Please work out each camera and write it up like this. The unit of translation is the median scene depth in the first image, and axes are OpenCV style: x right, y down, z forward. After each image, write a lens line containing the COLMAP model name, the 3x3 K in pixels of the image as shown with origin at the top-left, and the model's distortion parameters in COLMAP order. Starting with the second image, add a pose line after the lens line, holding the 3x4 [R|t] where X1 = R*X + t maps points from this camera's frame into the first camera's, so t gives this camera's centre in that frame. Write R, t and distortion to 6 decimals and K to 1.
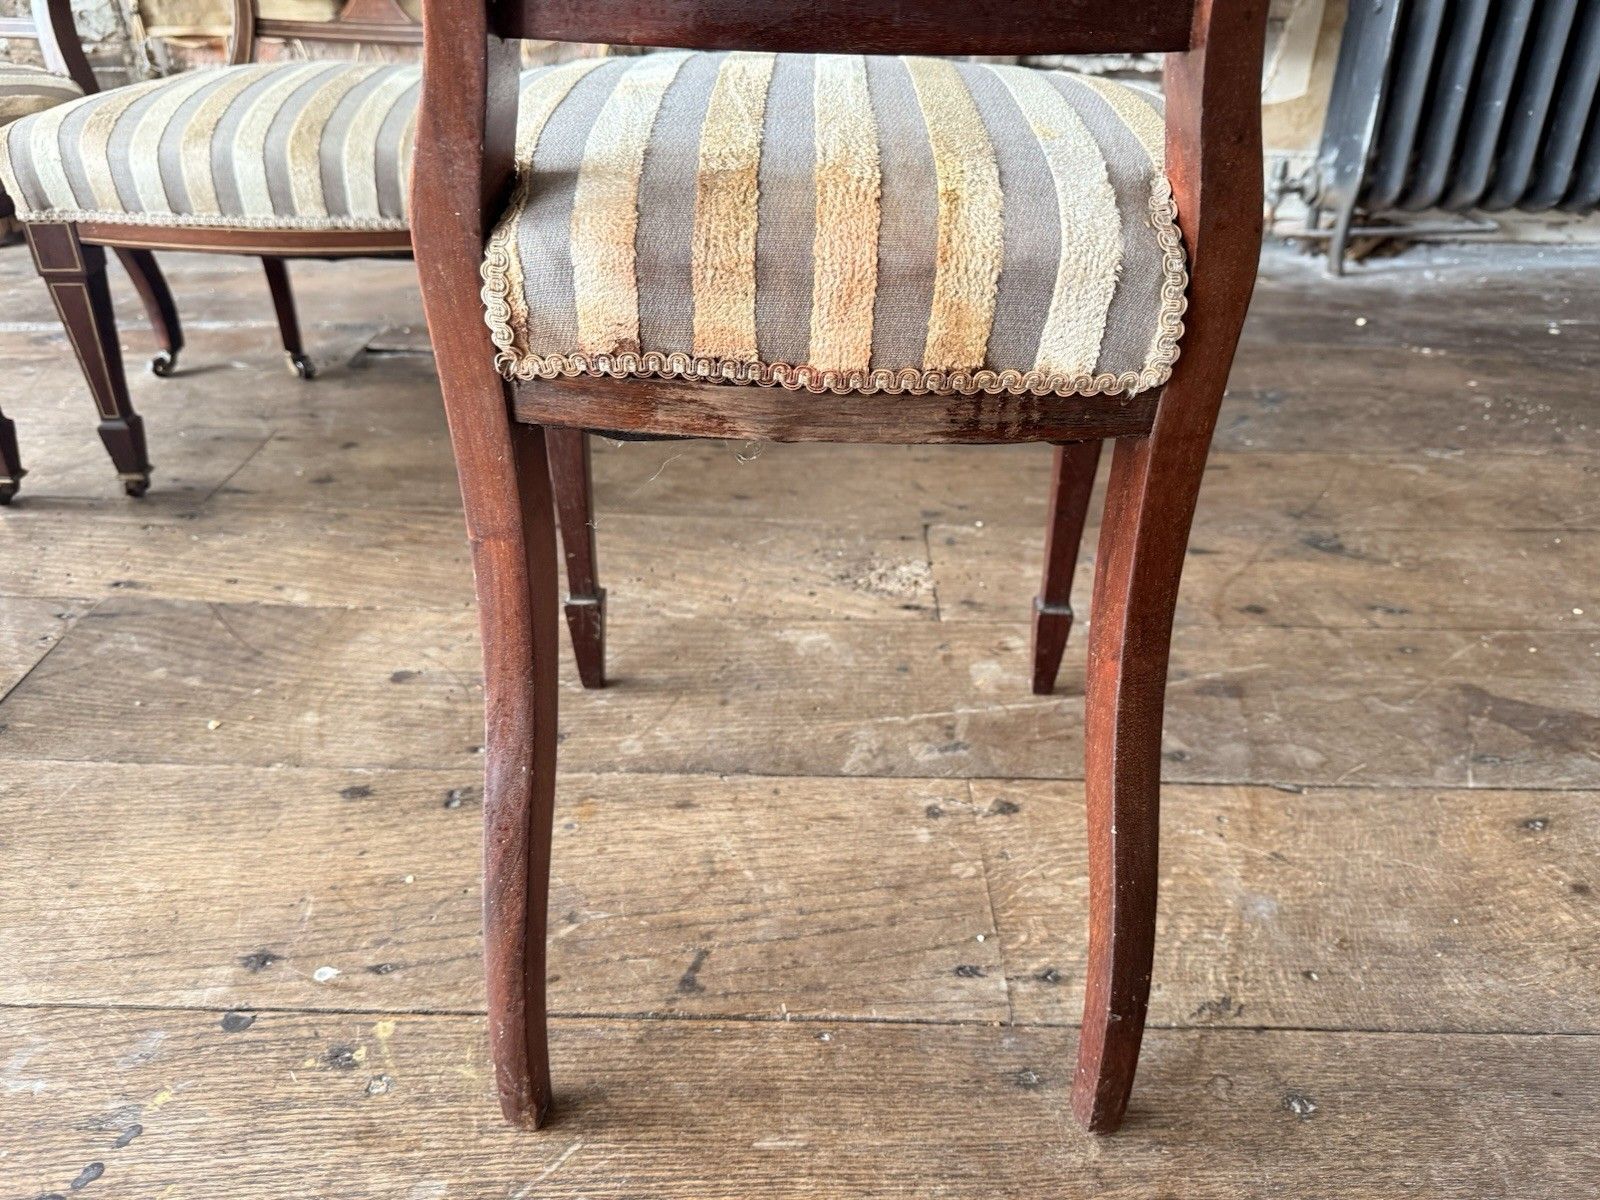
lens RADIAL K [[1166.4, 0, 808.4], [0, 1166.4, 600.7], [0, 0, 1]] dist [-0.000281, -0.021203]
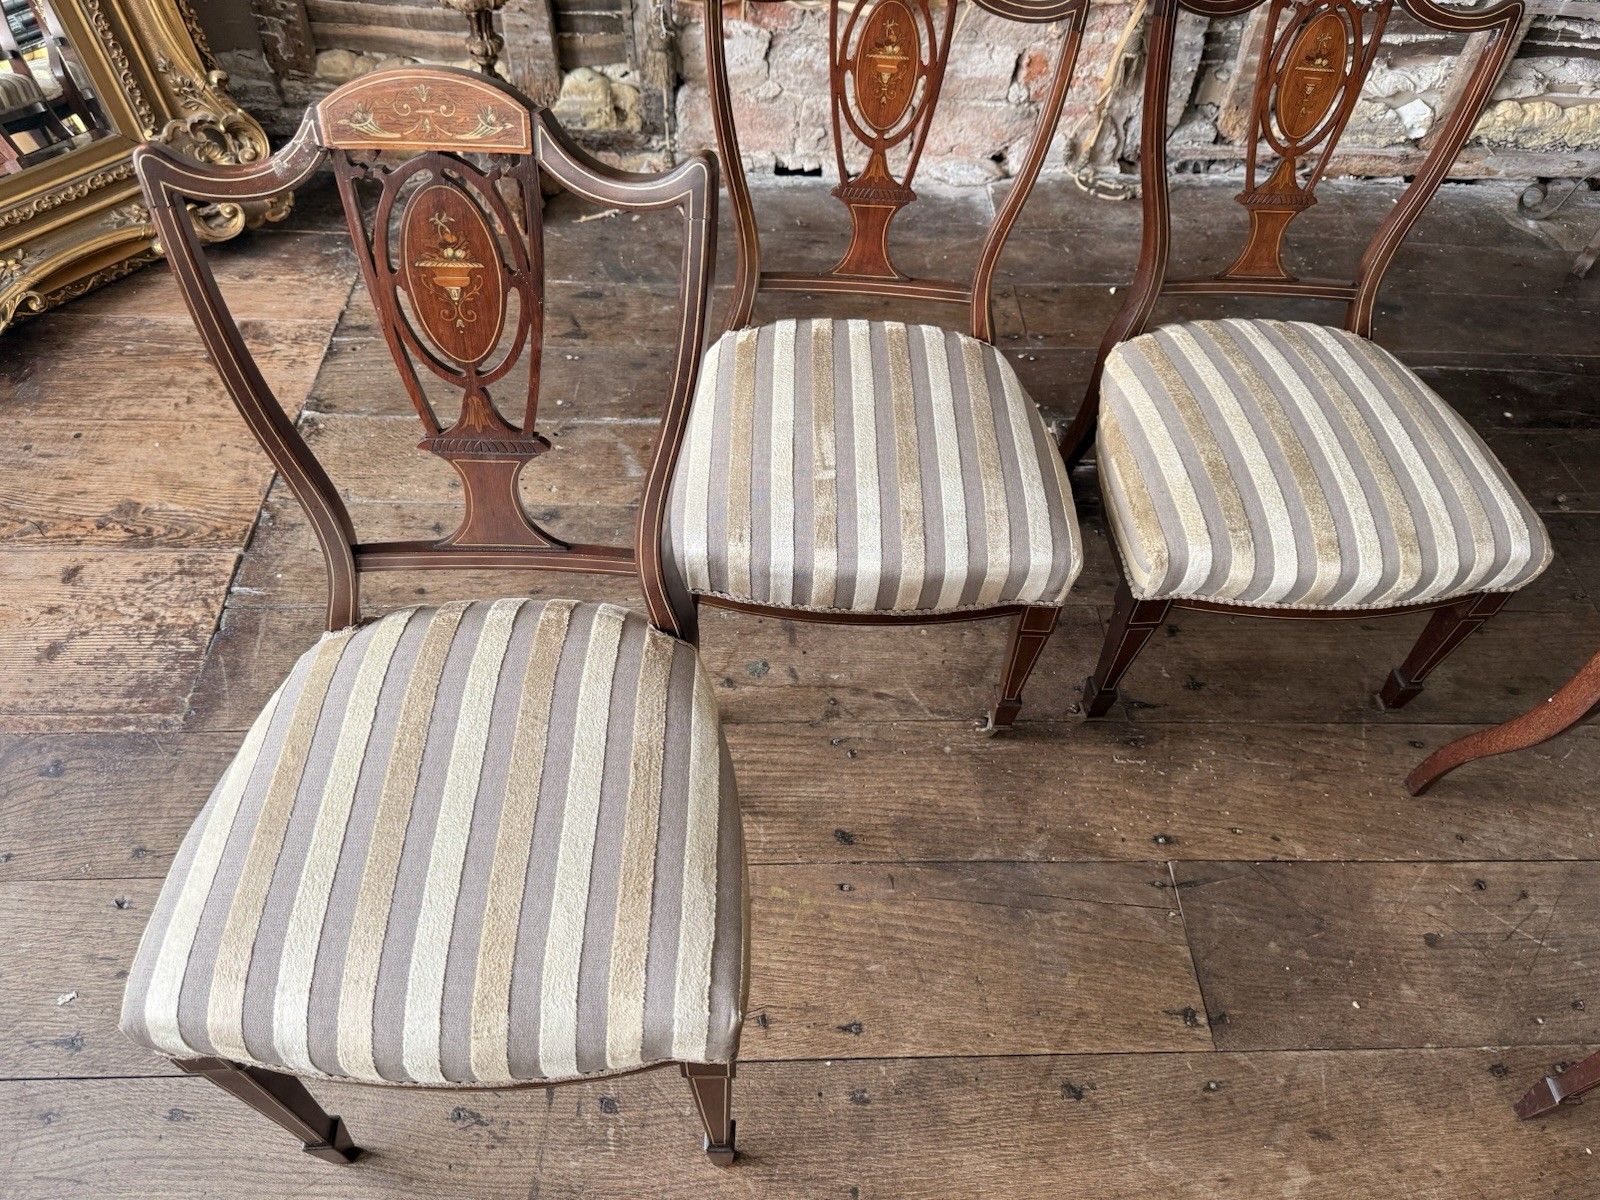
lens RADIAL K [[1149.8, 0, 798.4], [0, 1149.8, 604.5], [0, 0, 1]] dist [-0.008171, -0.000819]
pose [[0.998791, -0.009406, 0.048243, -1.195726], [-0.007605, 0.940127, 0.340740, -0.798751], [-0.048559, -0.340695, 0.938919, -0.138534]]
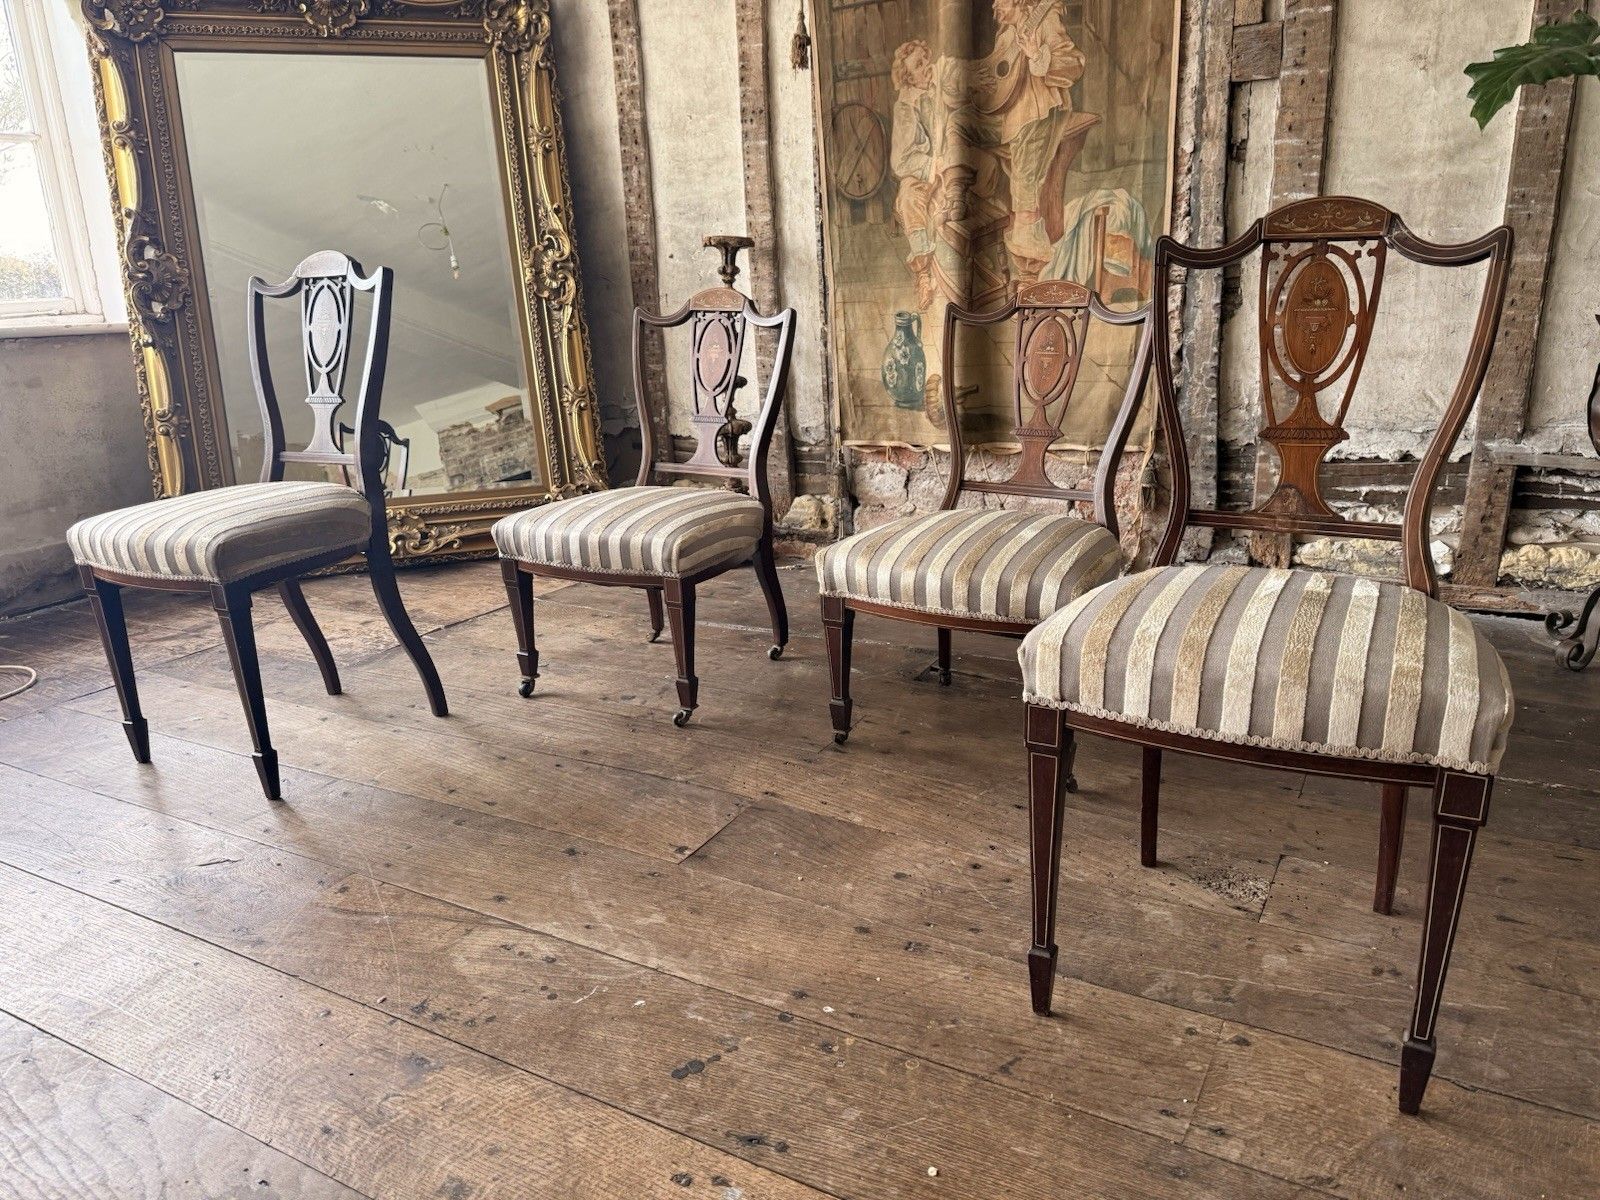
lens RADIAL K [[1122.9, 0, 798.5], [0, 1122.9, 605.0], [0, 0, 1]] dist [0.197287, -0.432069]
pose [[0.871409, 0.093240, -0.481614, 0.291505], [-0.205602, 0.960798, -0.185997, 0.023282], [0.445392, 0.261100, 0.856419, -0.611186]]
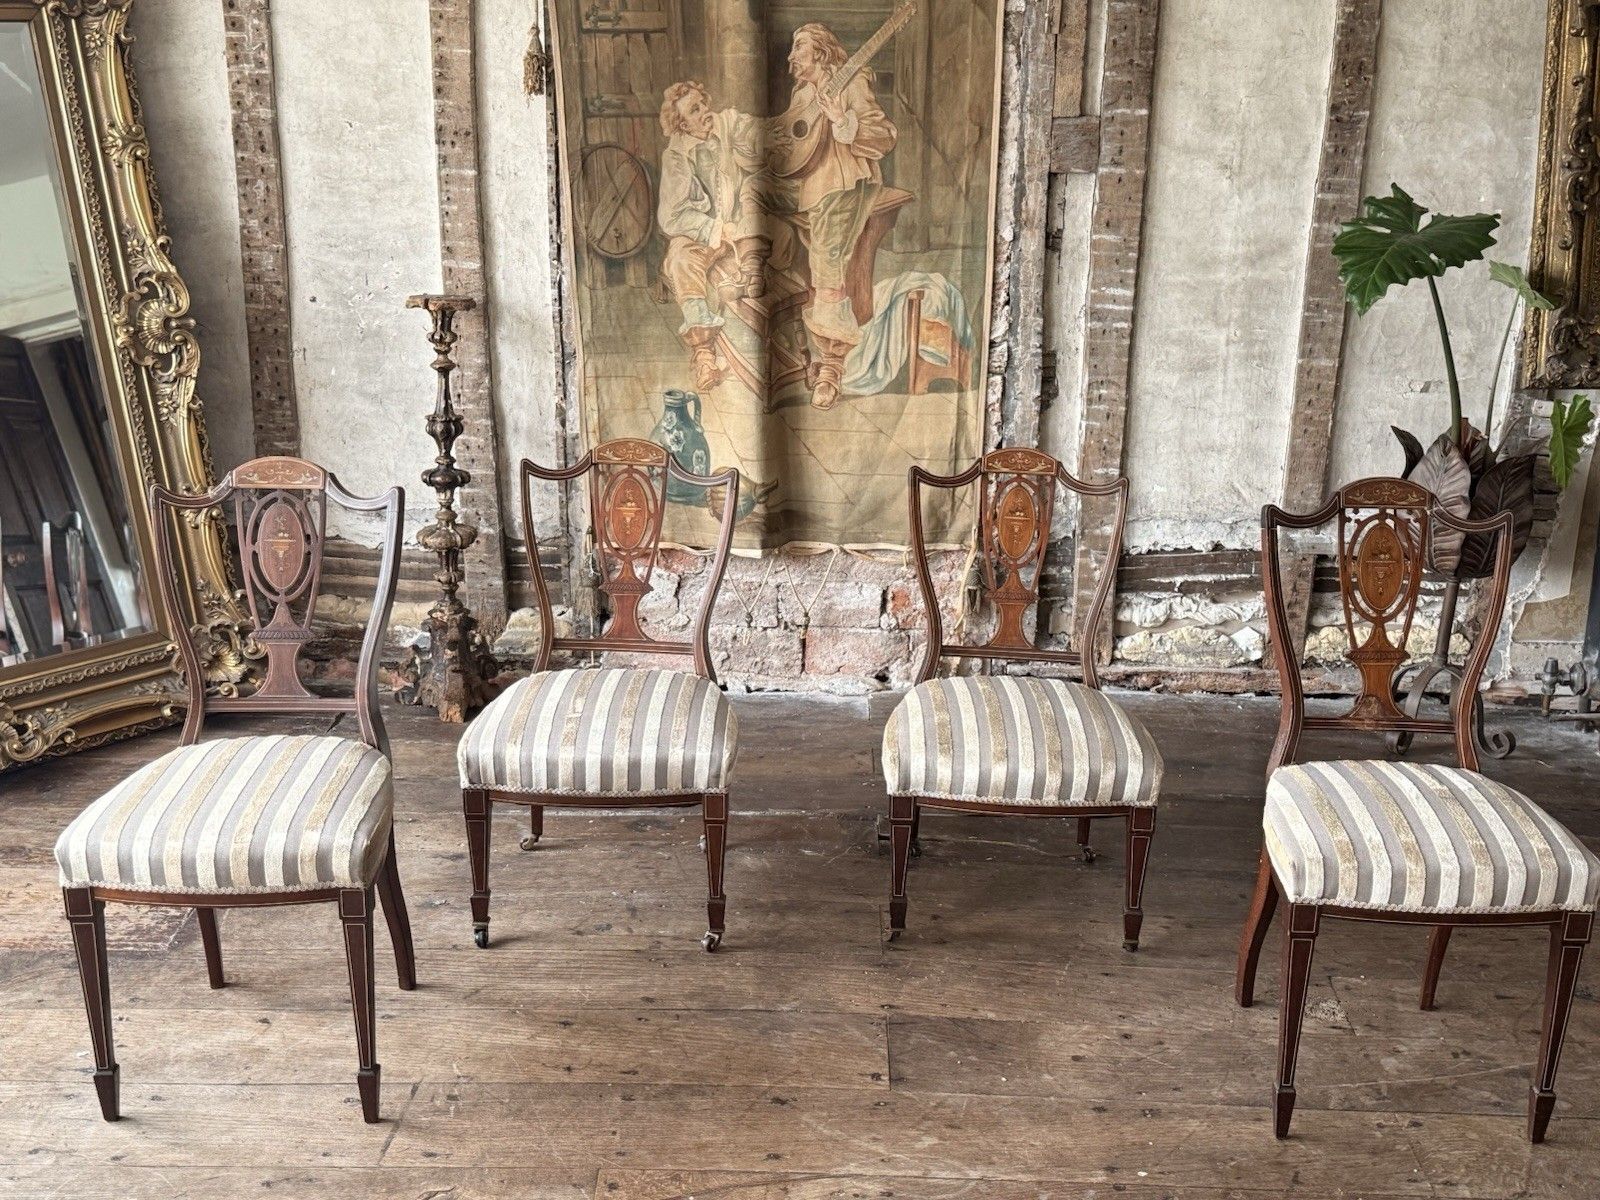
lens RADIAL K [[1982.0, 0, 800.0], [0, 1982.0, 600.0], [0, 0, 1]] dist [0.221970, -0.475601]
pose [[0.999923, 0.005640, -0.011096, -0.774708], [-0.008018, 0.973713, -0.227635, 0.087139], [0.009521, 0.227707, 0.973683, -2.375906]]
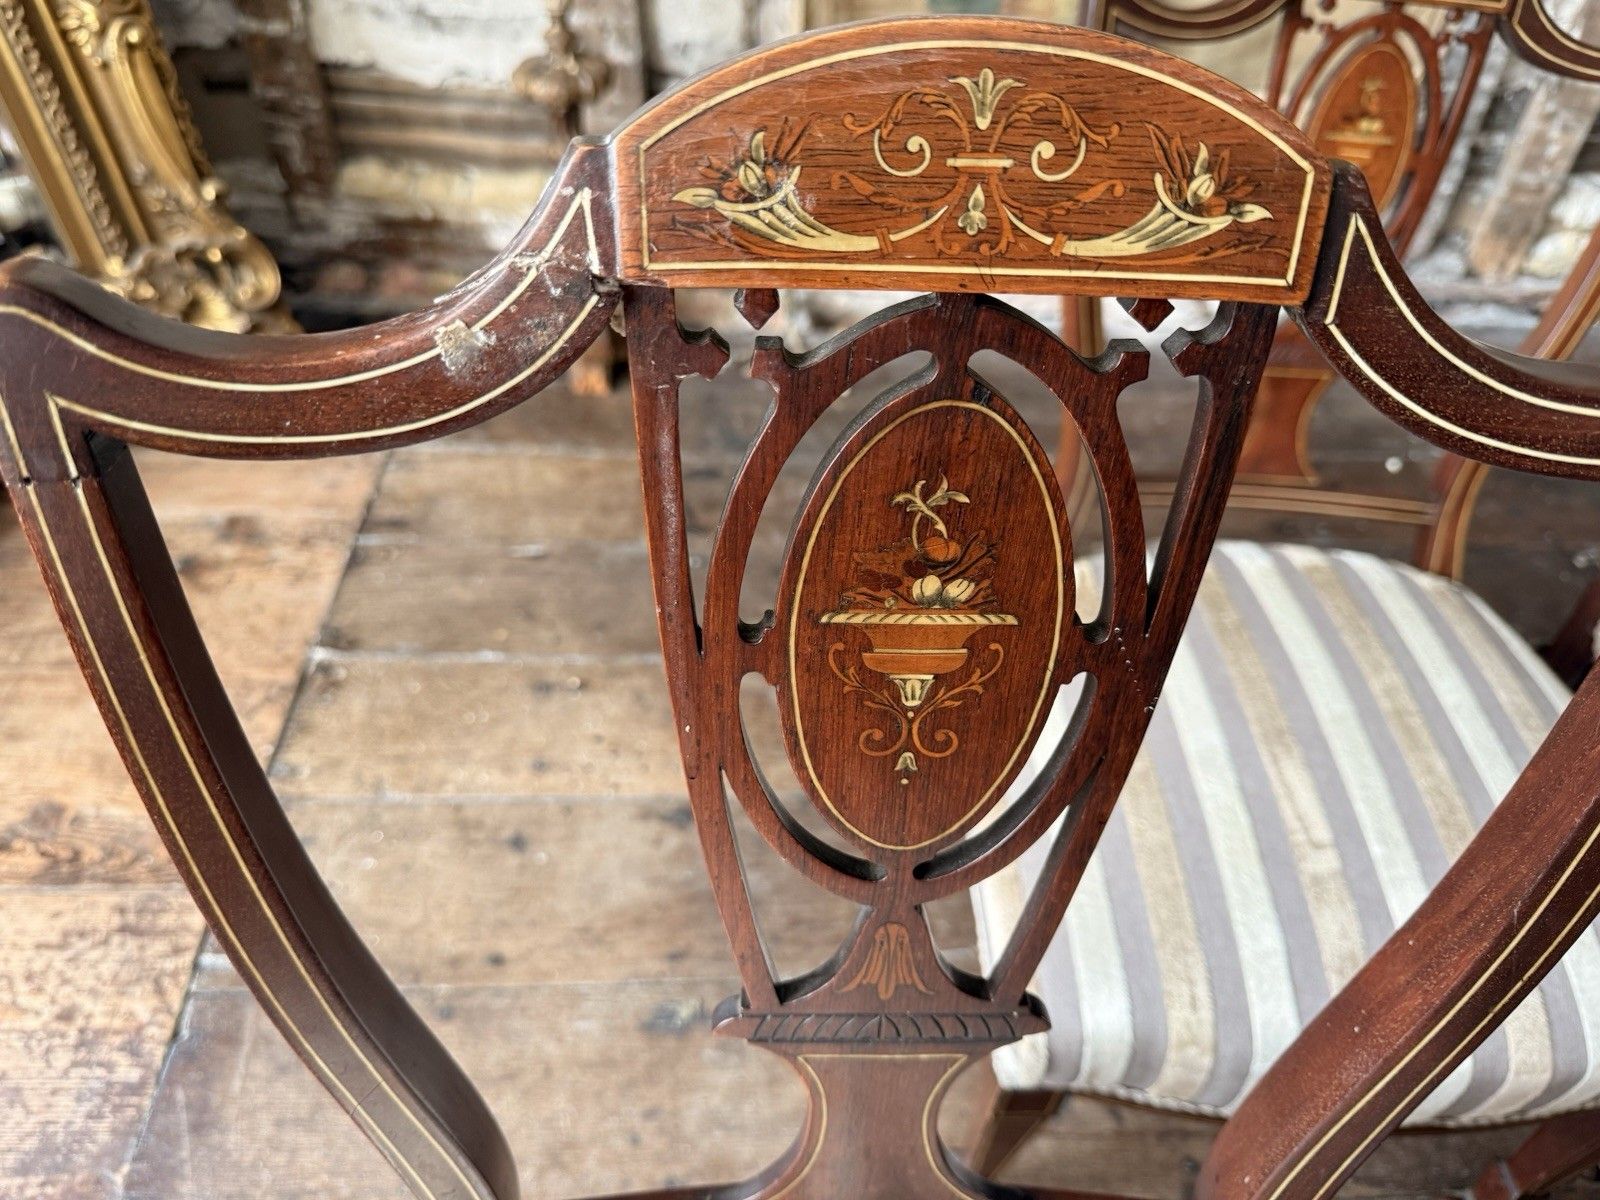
lens RADIAL K [[1177.4, 0, 800.0], [0, 1177.4, 600.0], [0, 0, 1]] dist [-0.027449, -0.001075]
pose [[0.997640, -0.009076, 0.068056, -1.461808], [-0.007025, 0.972527, 0.232685, -0.816116], [-0.068299, -0.232614, 0.970168, 0.482184]]
